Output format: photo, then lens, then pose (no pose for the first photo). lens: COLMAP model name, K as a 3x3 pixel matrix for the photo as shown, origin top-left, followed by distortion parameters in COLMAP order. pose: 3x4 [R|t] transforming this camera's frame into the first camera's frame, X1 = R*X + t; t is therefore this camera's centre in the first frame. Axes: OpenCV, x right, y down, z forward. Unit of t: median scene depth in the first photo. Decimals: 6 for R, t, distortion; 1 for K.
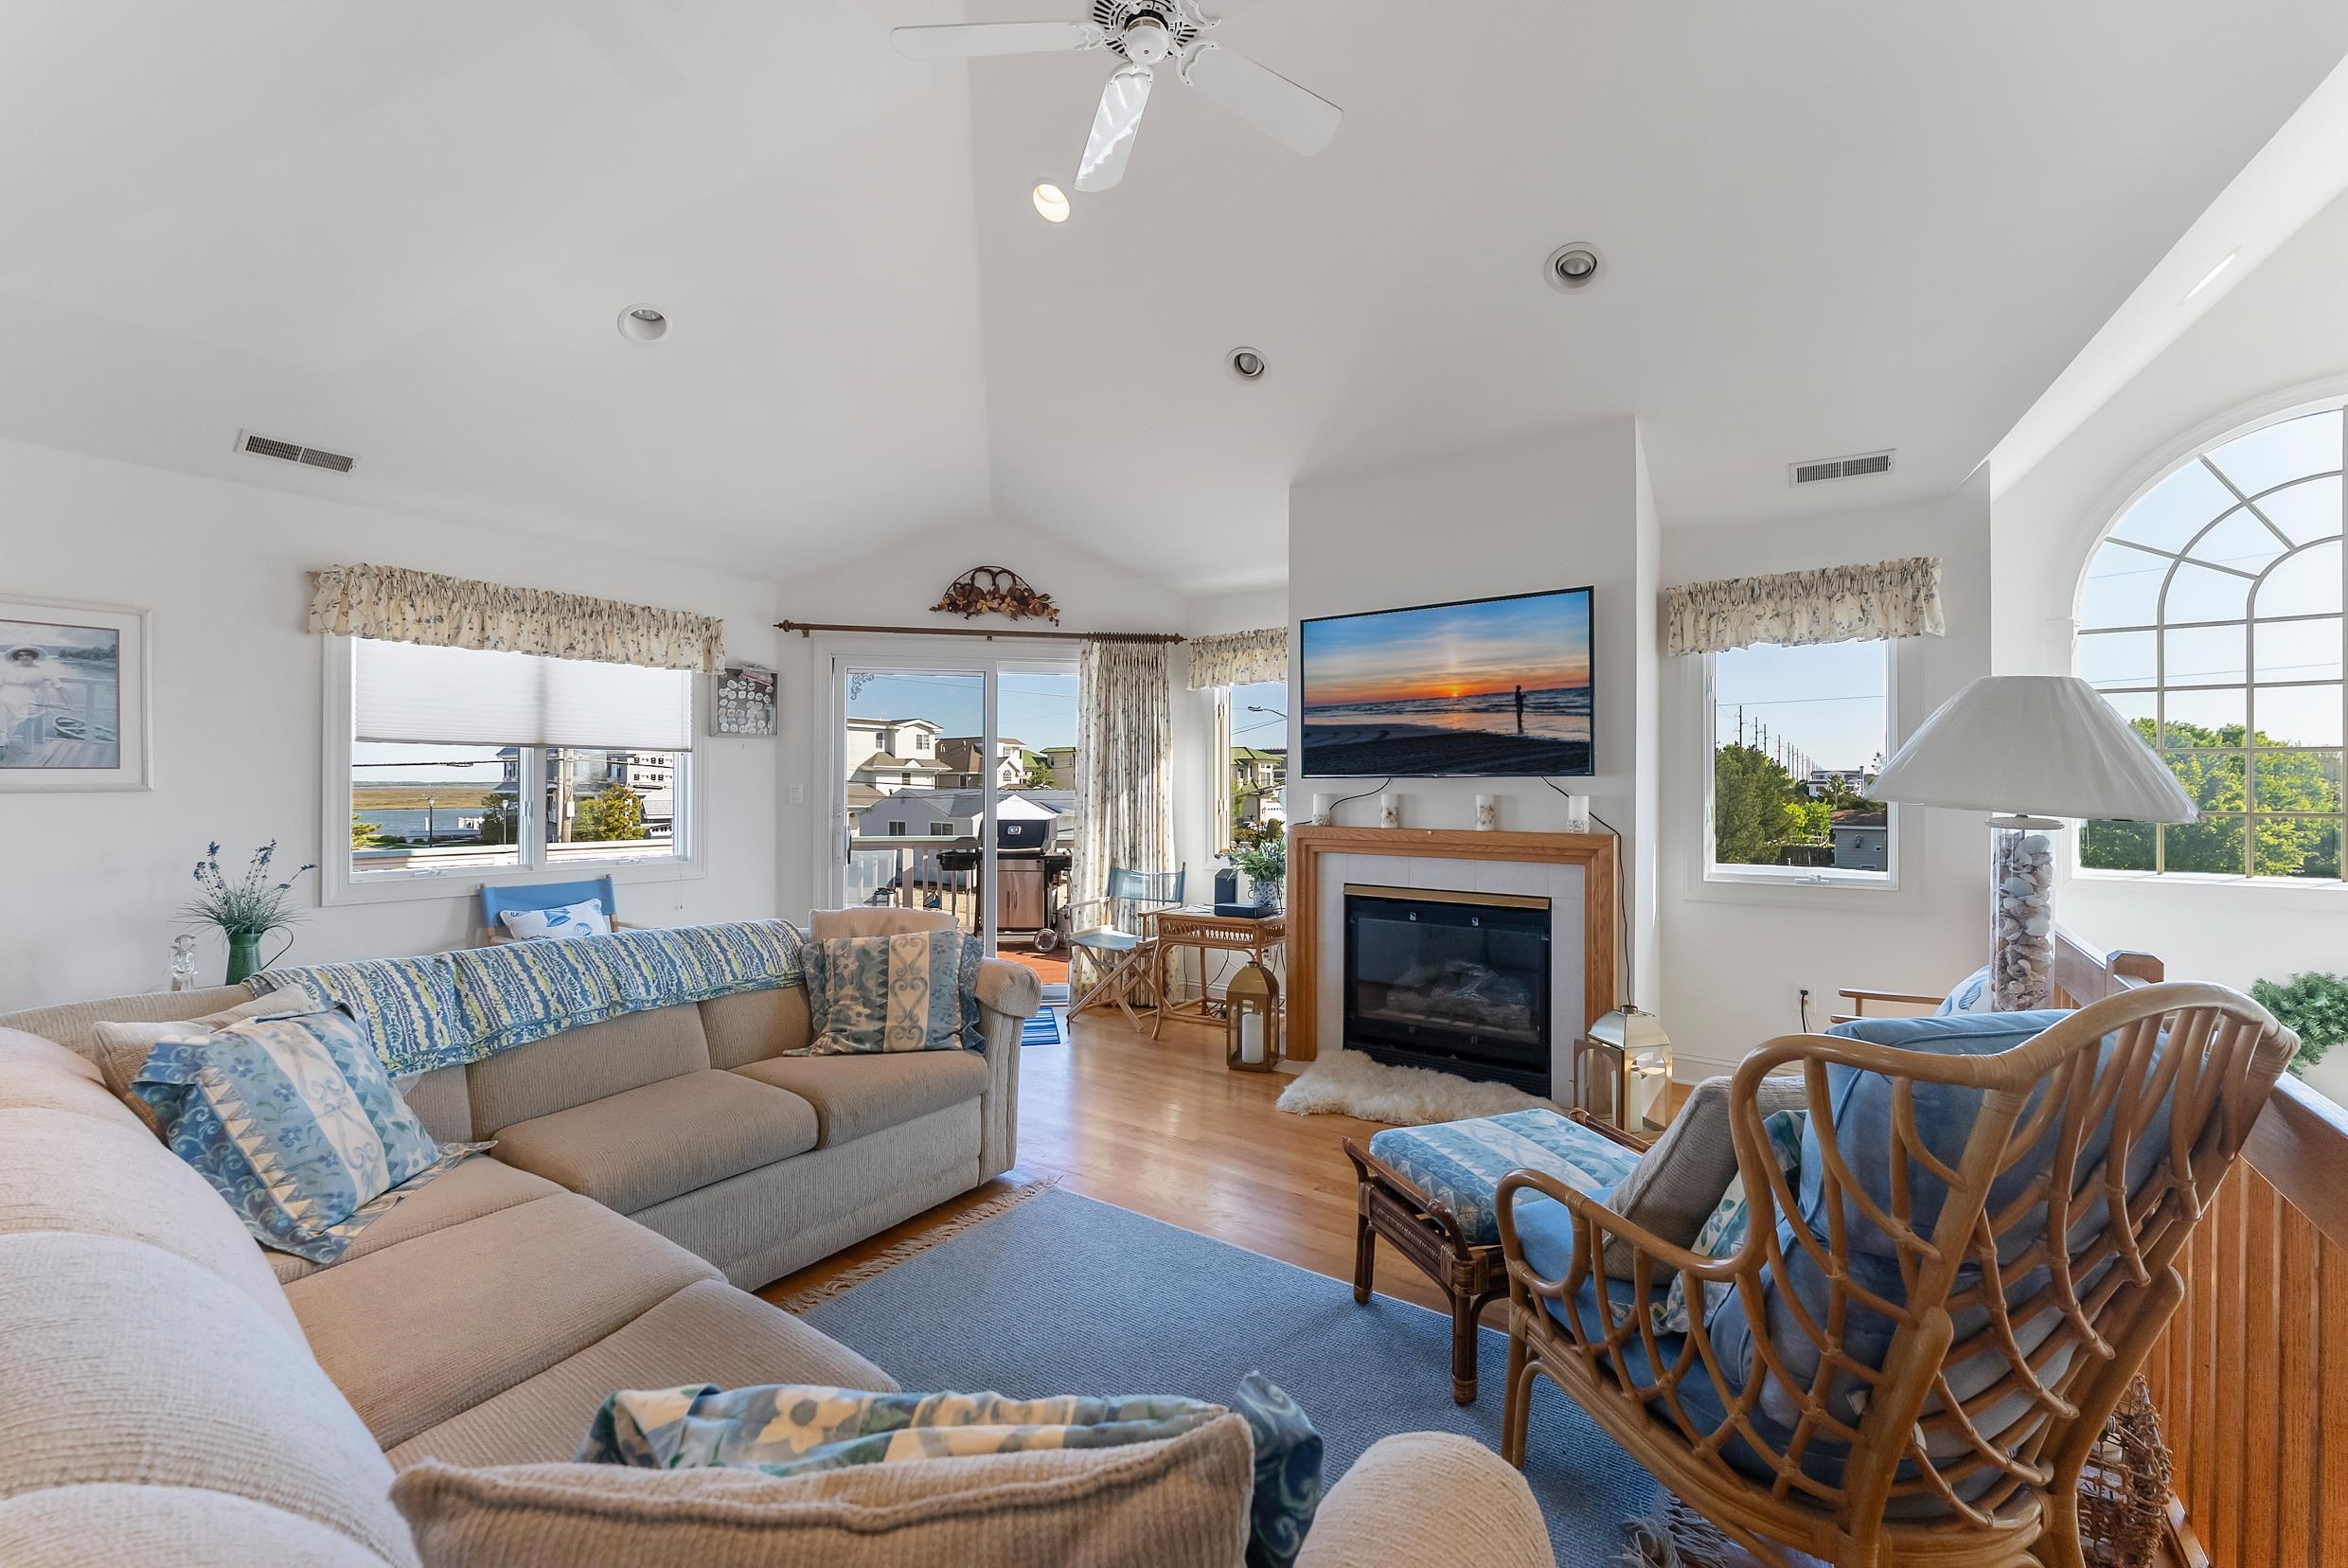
lens RADIAL K [[941.7, 0, 1174.0], [0, 941.7, 784.0], [0, 0, 1]] dist [-0.000133, -0.000561]
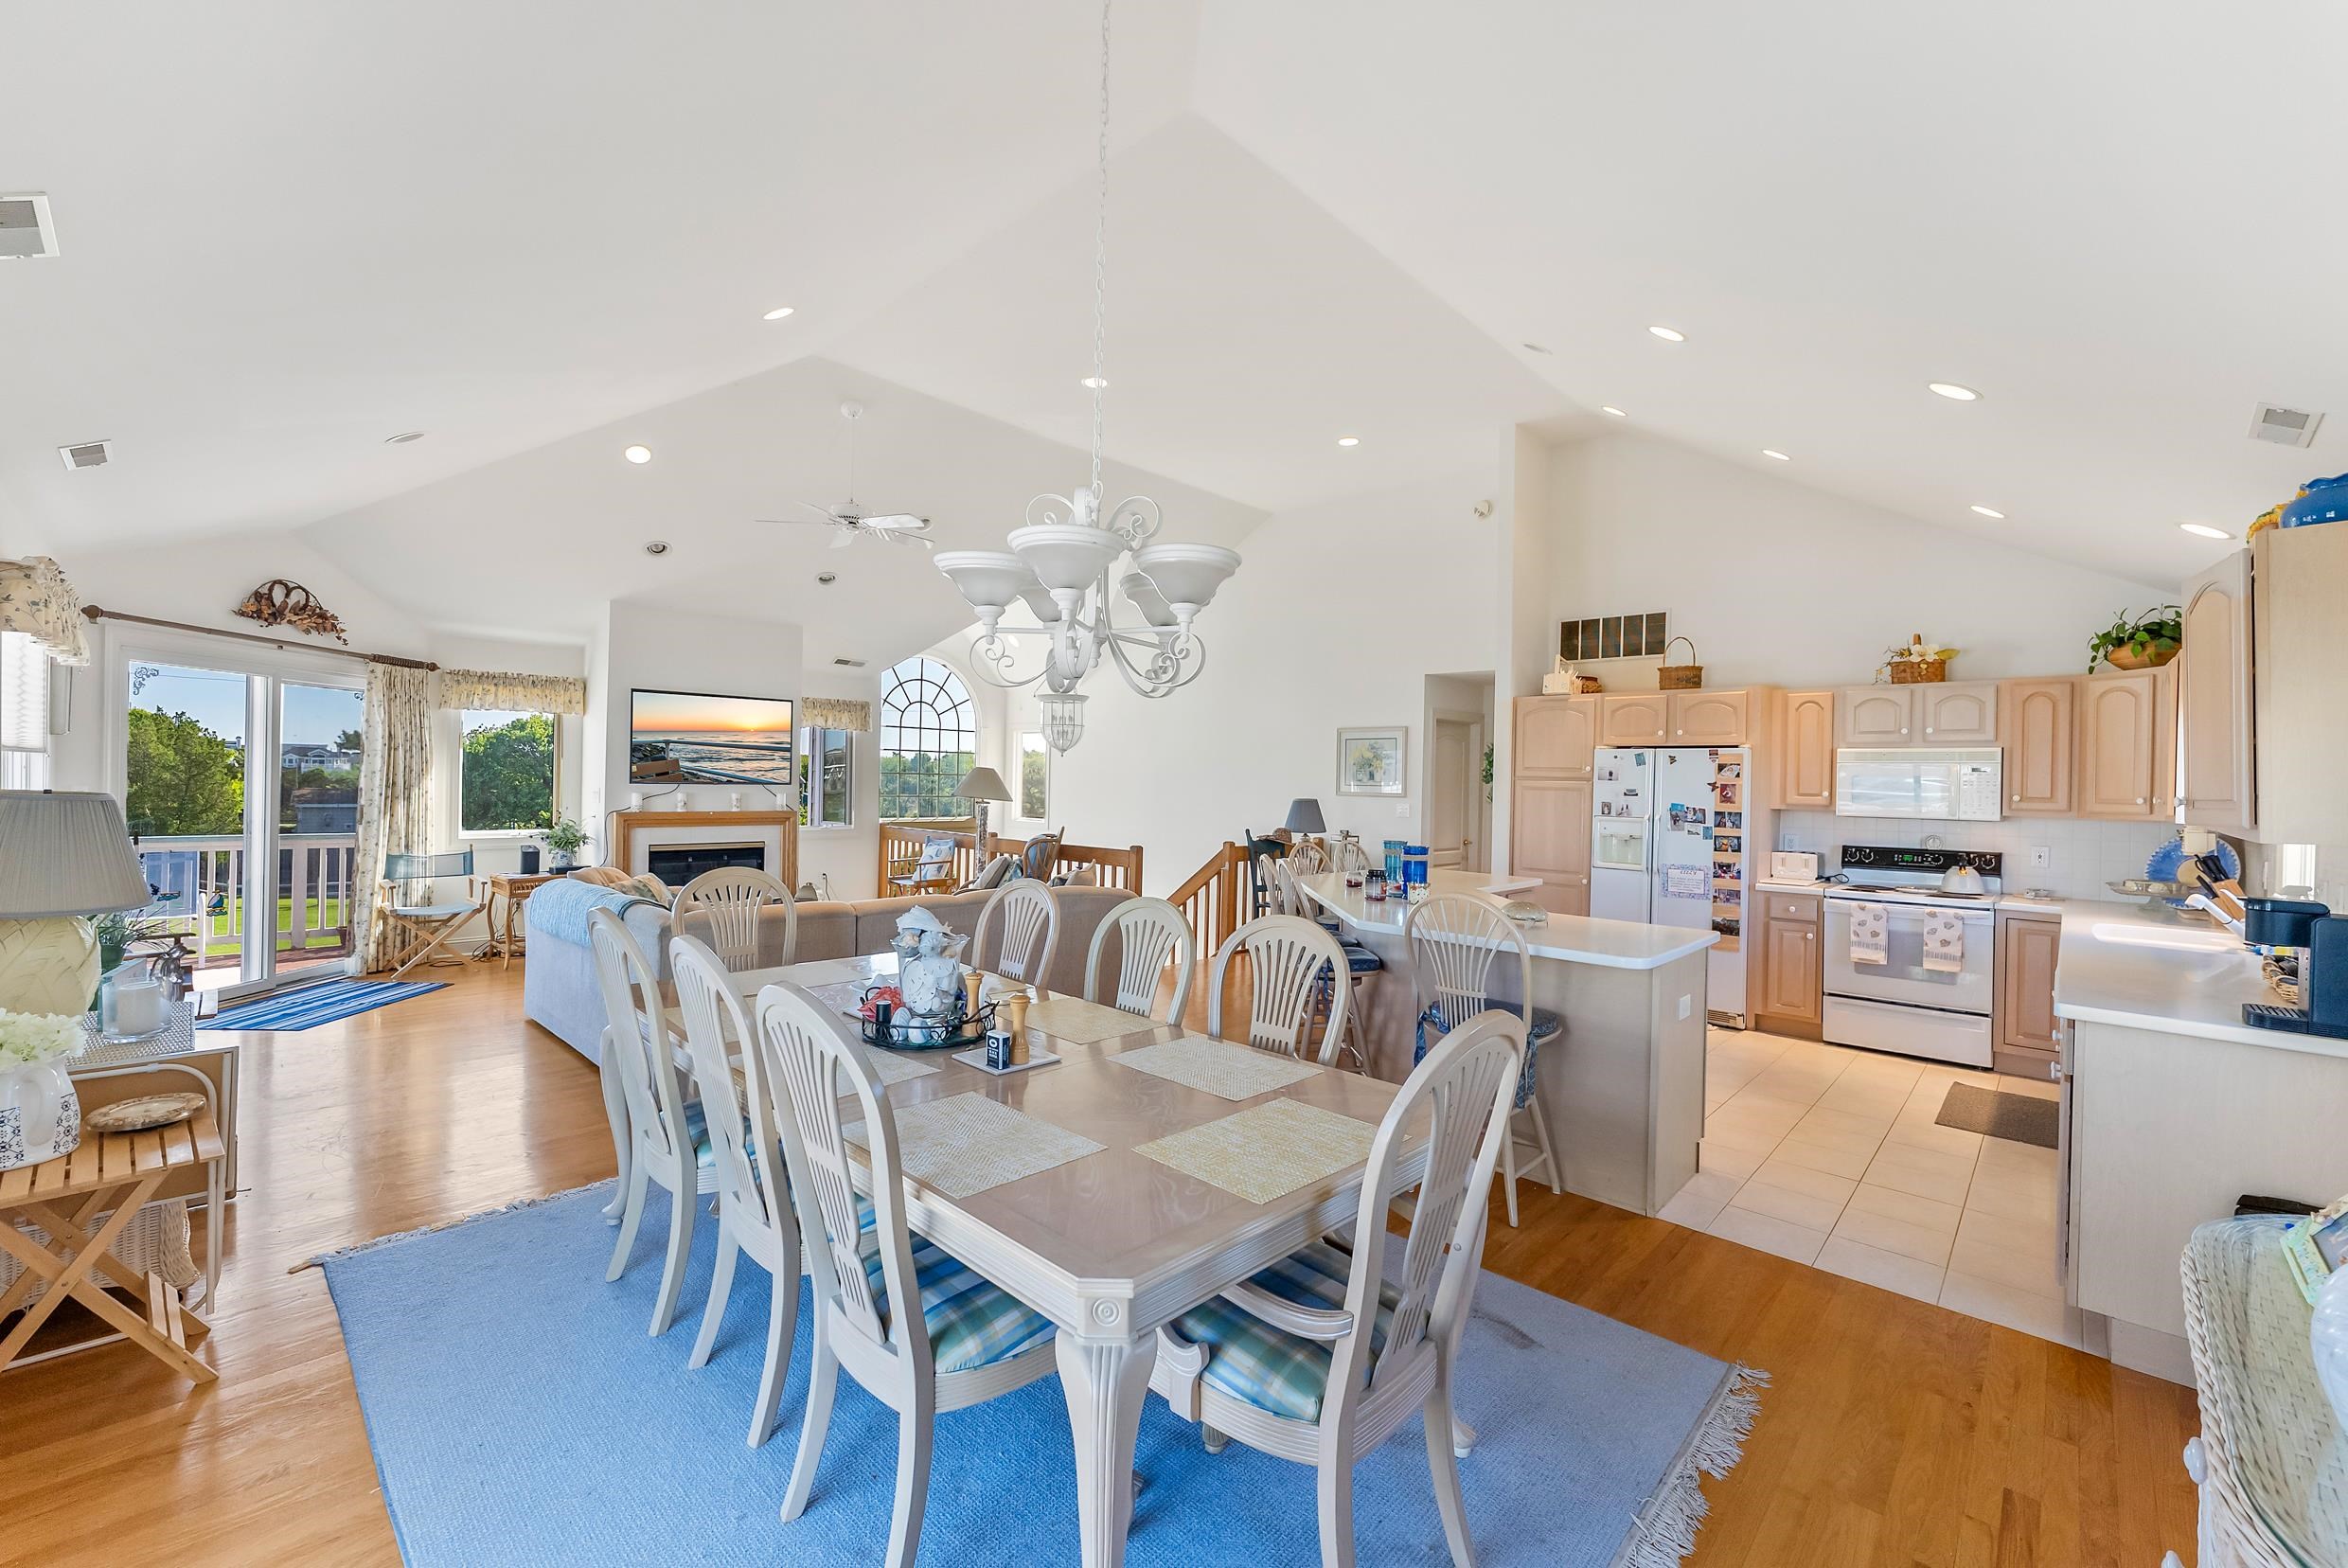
lens RADIAL K [[943.3, 0, 1176.0], [0, 943.3, 781.6], [0, 0, 1]] dist [-0.001112, 0.000073]
pose [[0.142409, -0.001176, 0.989807, -1.414492], [-0.022833, 0.999729, 0.004472, -0.040178], [-0.989545, -0.023237, 0.142344, -0.197873]]
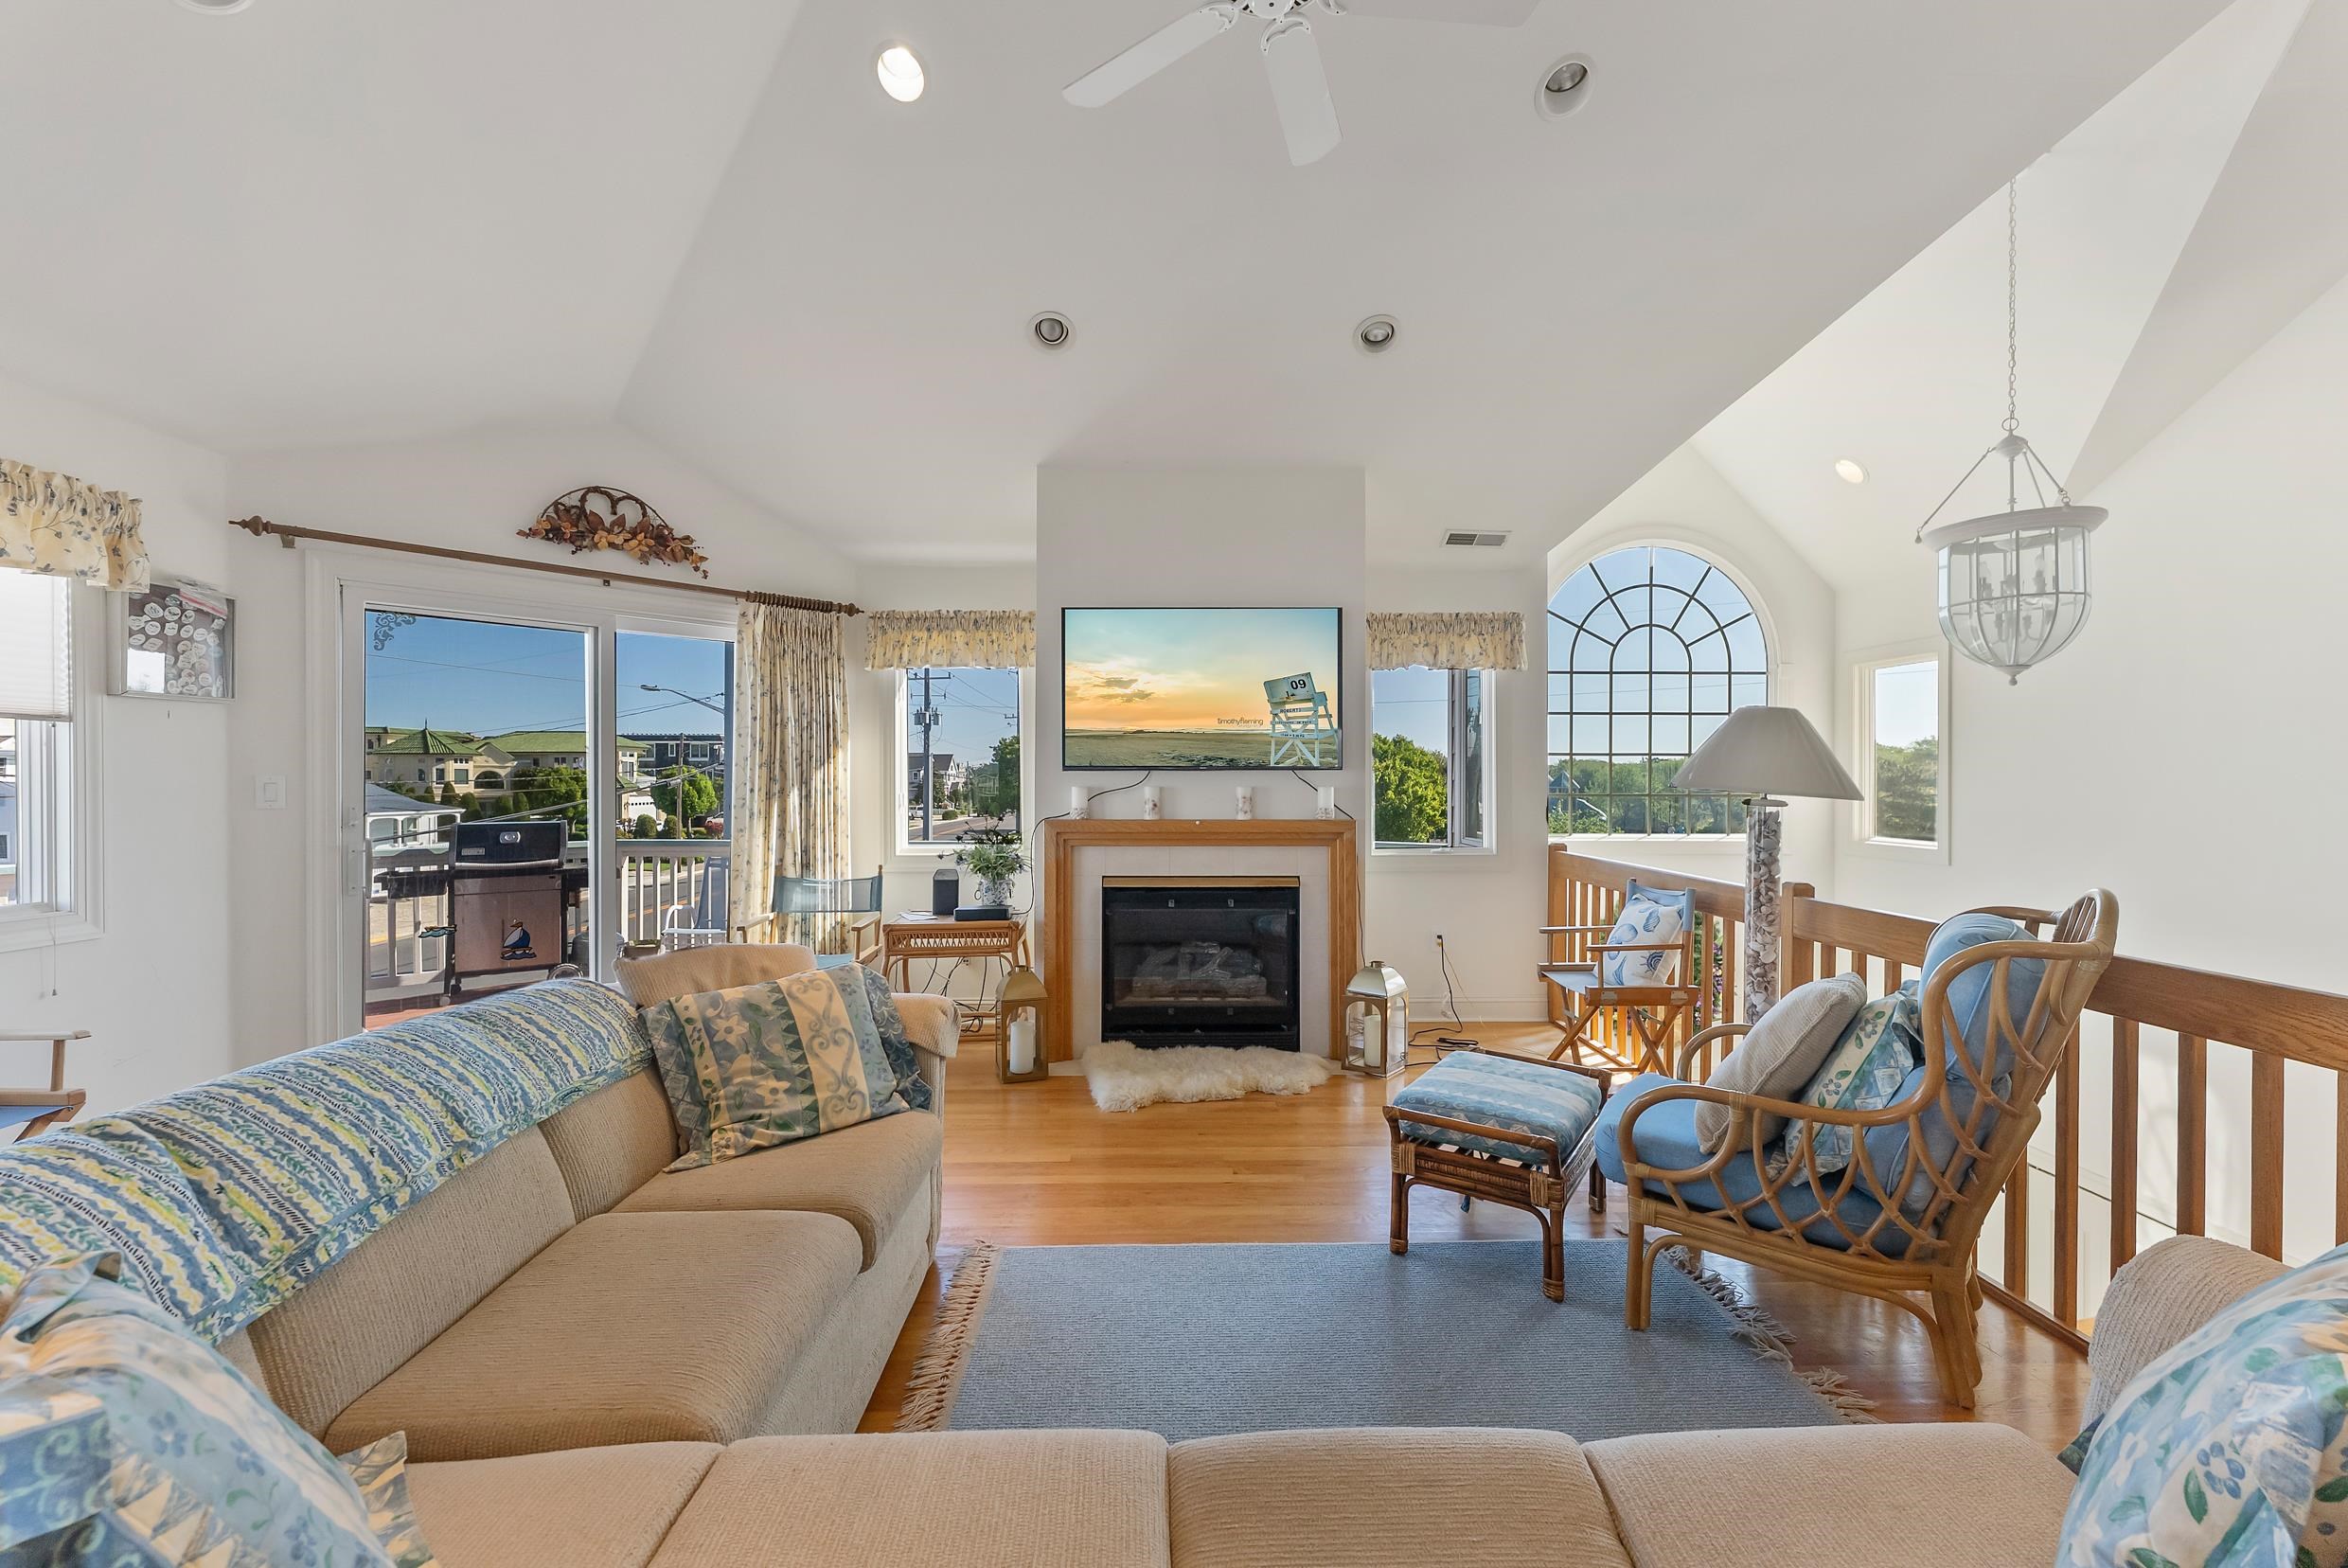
lens RADIAL K [[943.3, 0, 1176.0], [0, 943.3, 781.6], [0, 0, 1]] dist [-0.001112, 0.000073]
pose [[0.803127, -0.003736, 0.595796, -0.358805], [-0.000345, 0.999977, 0.006736, -0.001419], [-0.595808, -0.005615, 0.803108, 0.154085]]
